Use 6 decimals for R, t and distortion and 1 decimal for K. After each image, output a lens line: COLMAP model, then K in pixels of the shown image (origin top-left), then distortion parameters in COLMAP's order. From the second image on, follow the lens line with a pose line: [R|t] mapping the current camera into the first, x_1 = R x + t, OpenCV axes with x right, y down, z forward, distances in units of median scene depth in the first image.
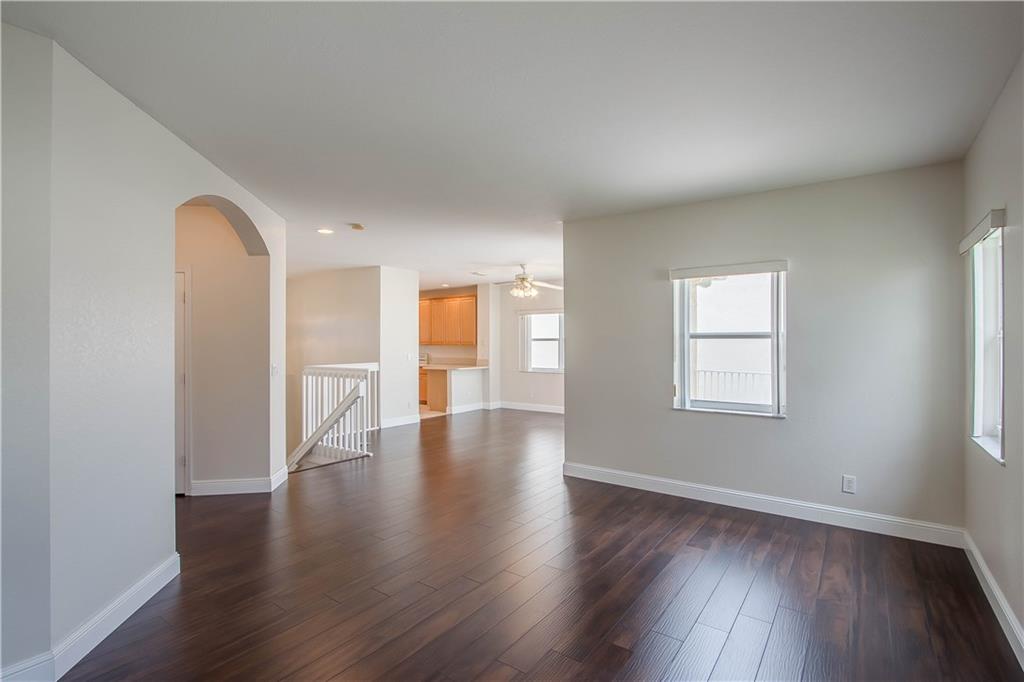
lens RADIAL K [[475.0, 0, 513.4], [0, 475.0, 339.7], [0, 0, 1]] dist [-0.028112, 0.000041]
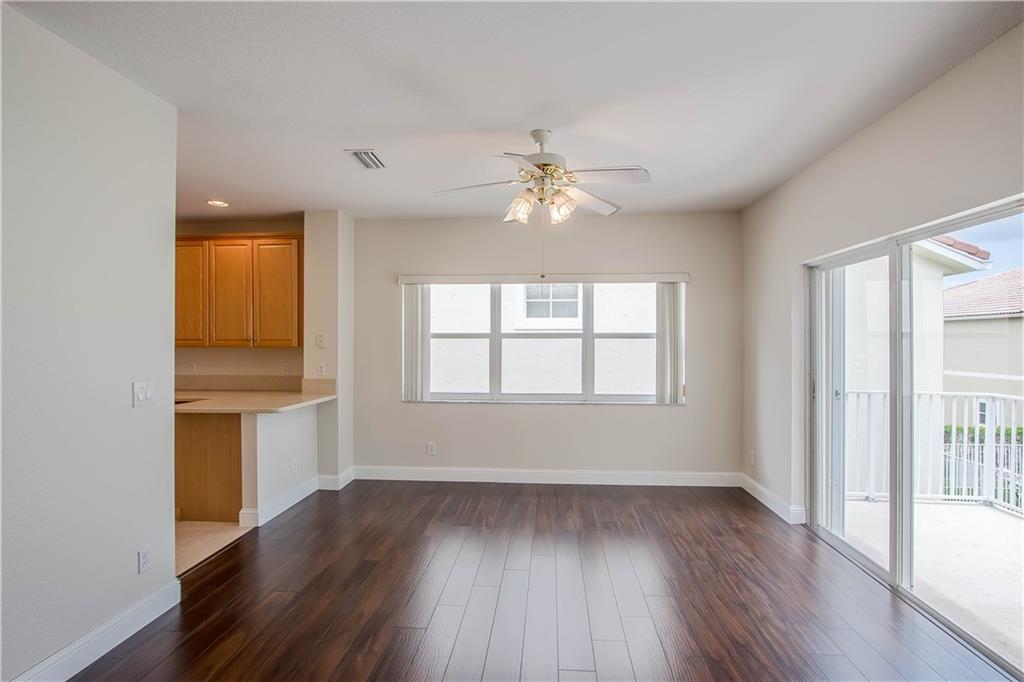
lens RADIAL K [[475.0, 0, 513.4], [0, 475.0, 339.7], [0, 0, 1]] dist [-0.028112, 0.000041]
pose [[0.852276, 0.004787, 0.523070, -0.144026], [-0.006311, 0.999979, 0.001131, 0.003063], [-0.523054, -0.004265, 0.852289, 0.536087]]
